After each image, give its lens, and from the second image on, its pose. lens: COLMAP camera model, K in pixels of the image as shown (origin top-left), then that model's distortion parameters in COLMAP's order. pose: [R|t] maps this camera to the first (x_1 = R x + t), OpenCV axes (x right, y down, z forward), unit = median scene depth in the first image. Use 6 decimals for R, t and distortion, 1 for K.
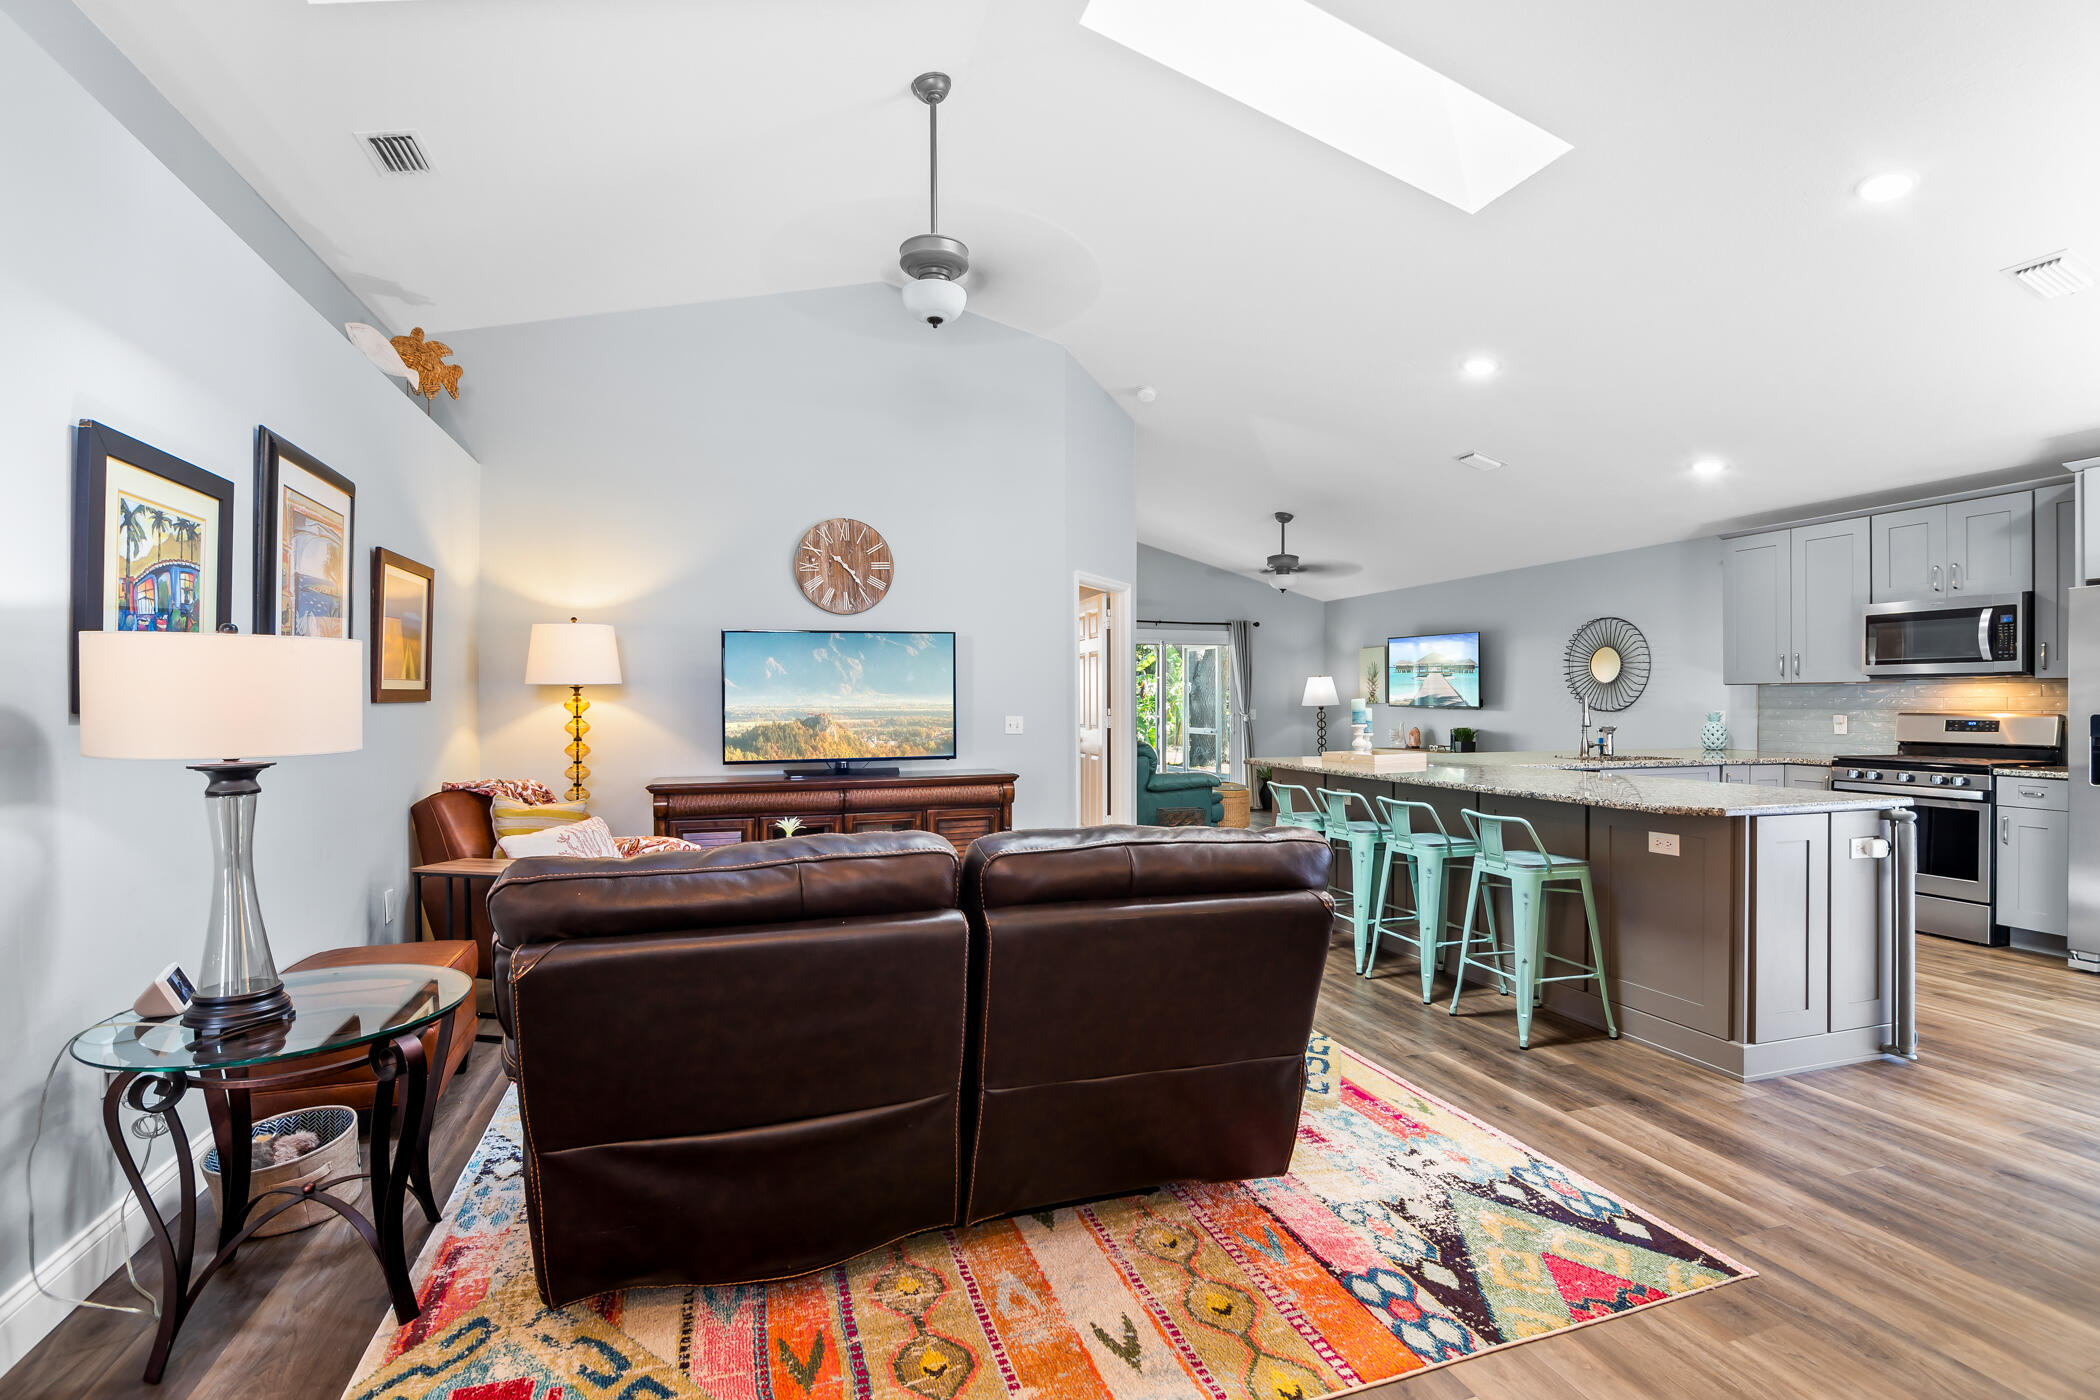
lens RADIAL K [[973.8, 0, 1054.7], [0, 973.8, 698.7], [0, 0, 1]] dist [-0.013315, -0.001032]
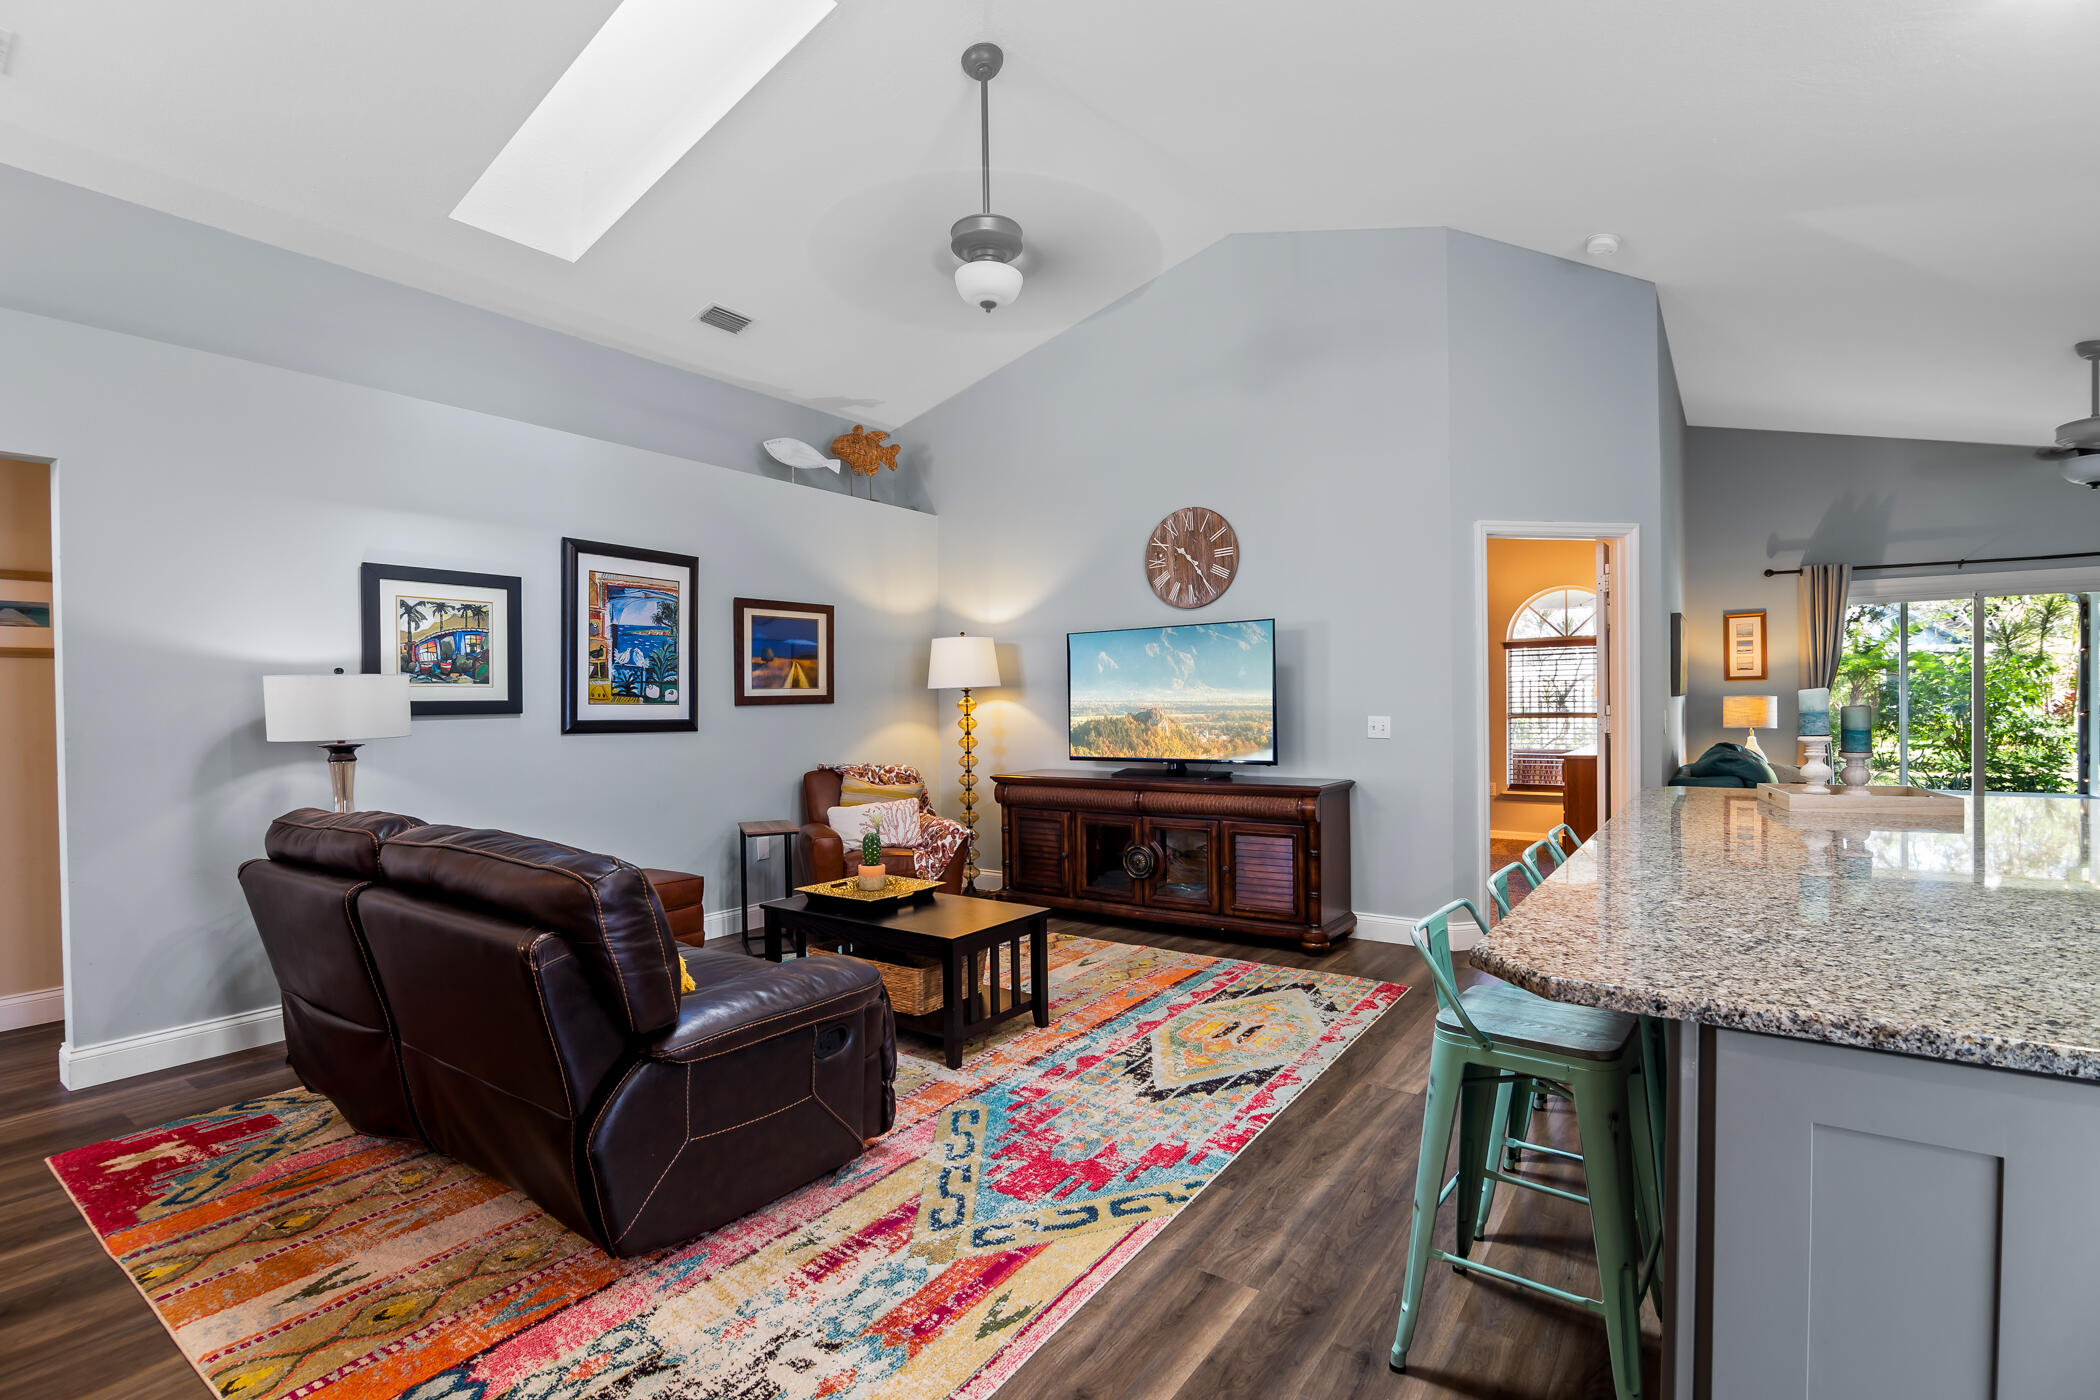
lens RADIAL K [[973.8, 0, 1054.7], [0, 973.8, 698.7], [0, 0, 1]] dist [-0.013315, -0.001032]
pose [[0.600853, -0.007979, -0.799320, 0.558363], [0.013619, 0.999907, 0.000256, -0.000412], [0.799243, -0.011040, 0.600906, 0.385199]]
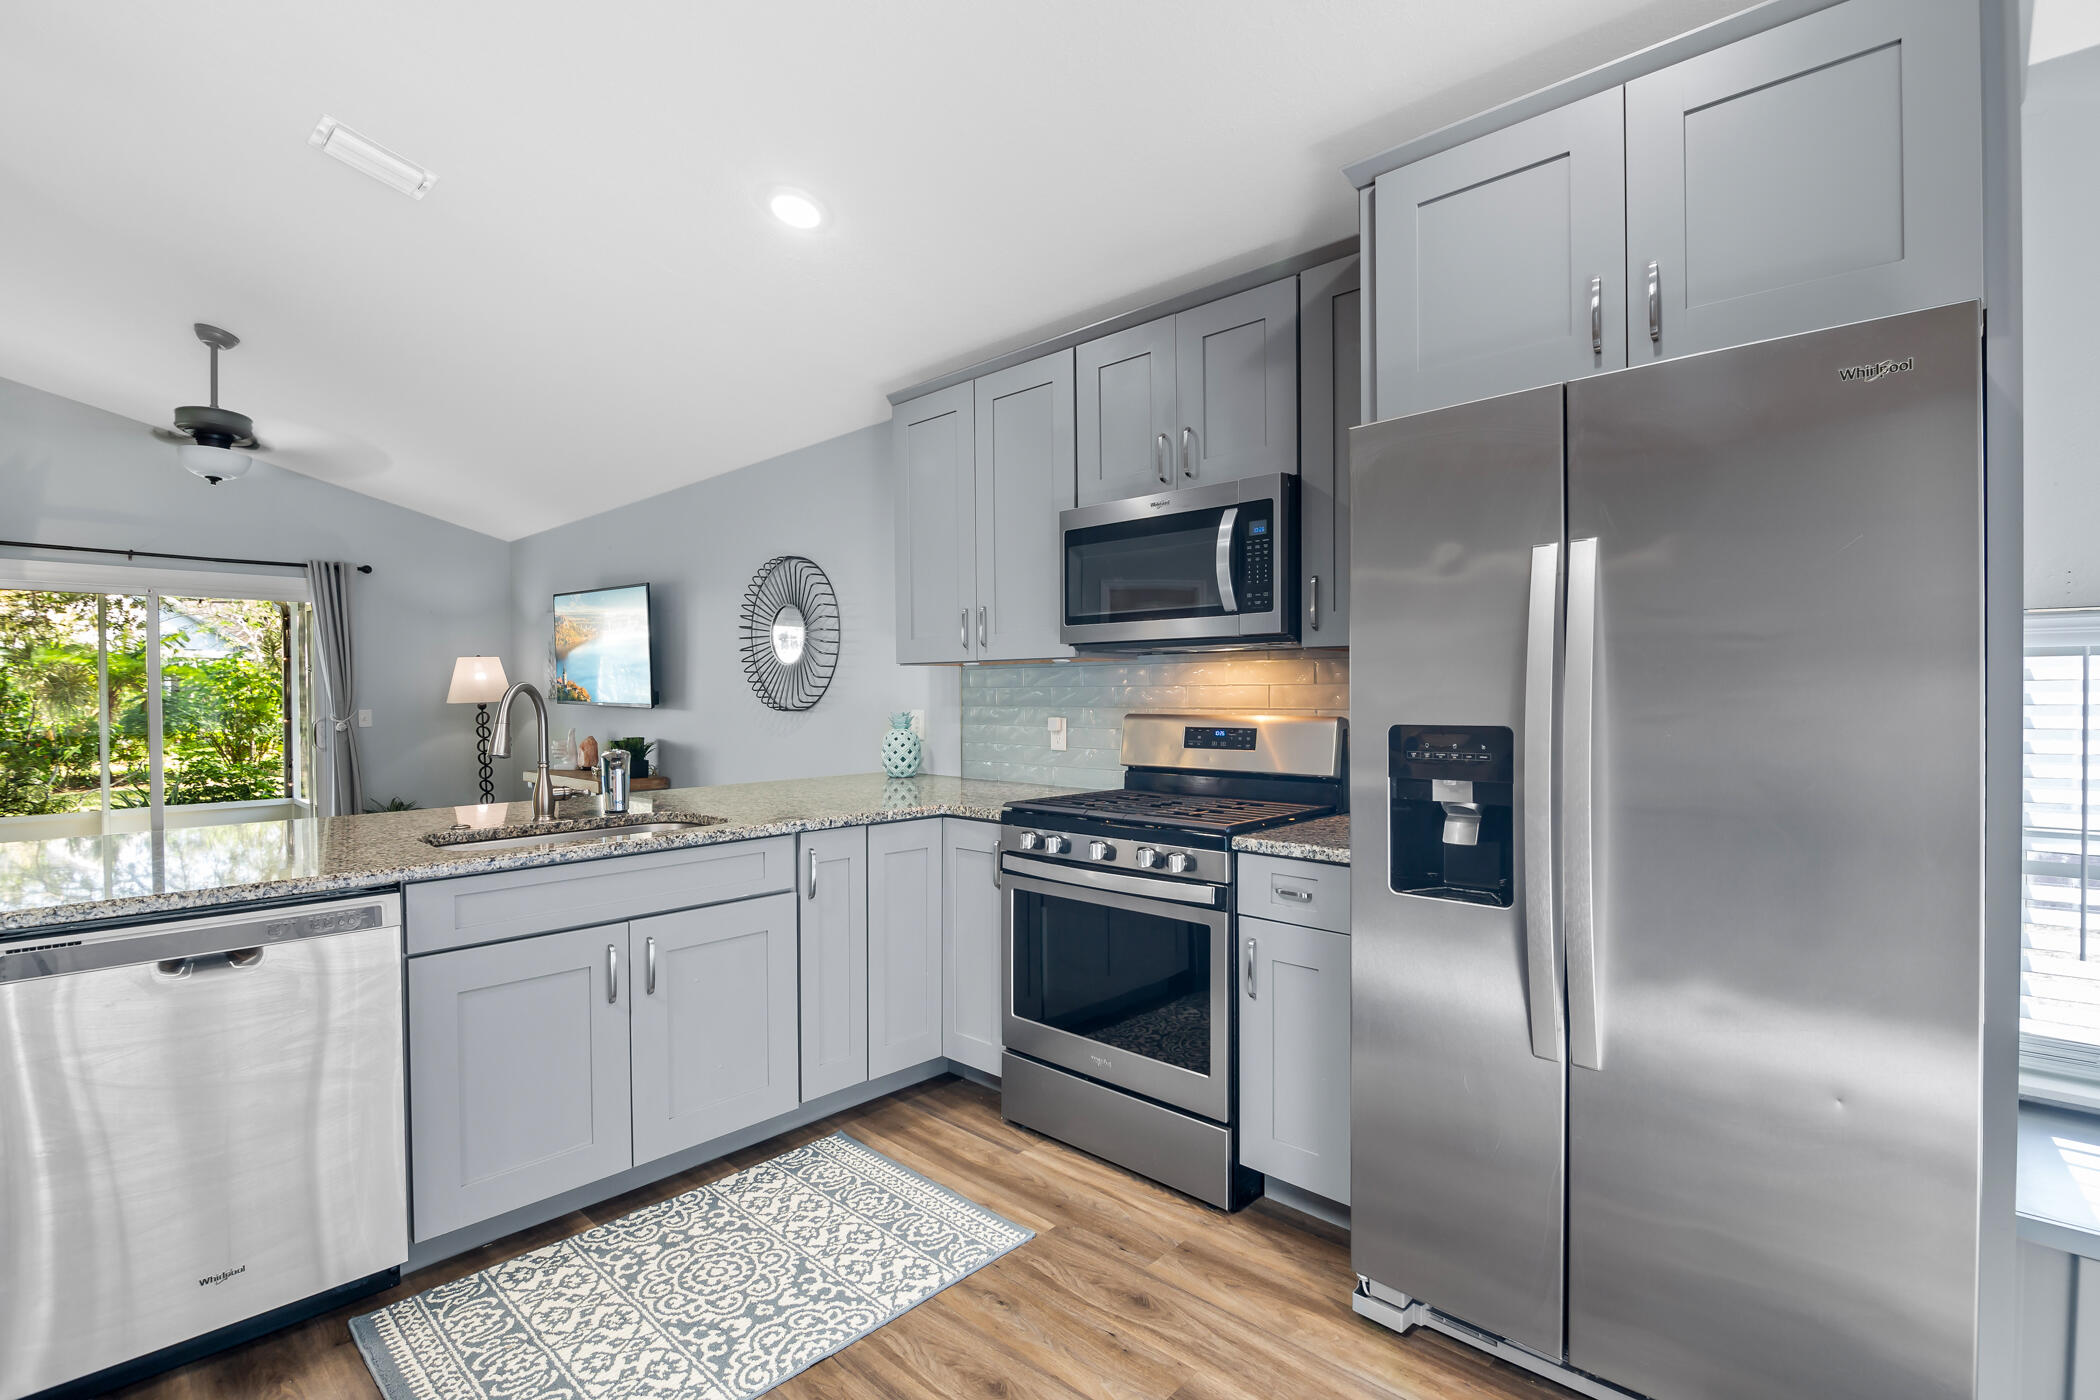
lens RADIAL K [[969.4, 0, 1045.1], [0, 969.4, 692.4], [0, 0, 1]] dist [-0.001342, -0.000079]
pose [[0.875892, -0.005582, 0.482474, 0.656681], [0.004603, 0.999984, 0.003212, 0.000291], [-0.482485, -0.000593, 0.875904, 0.617177]]
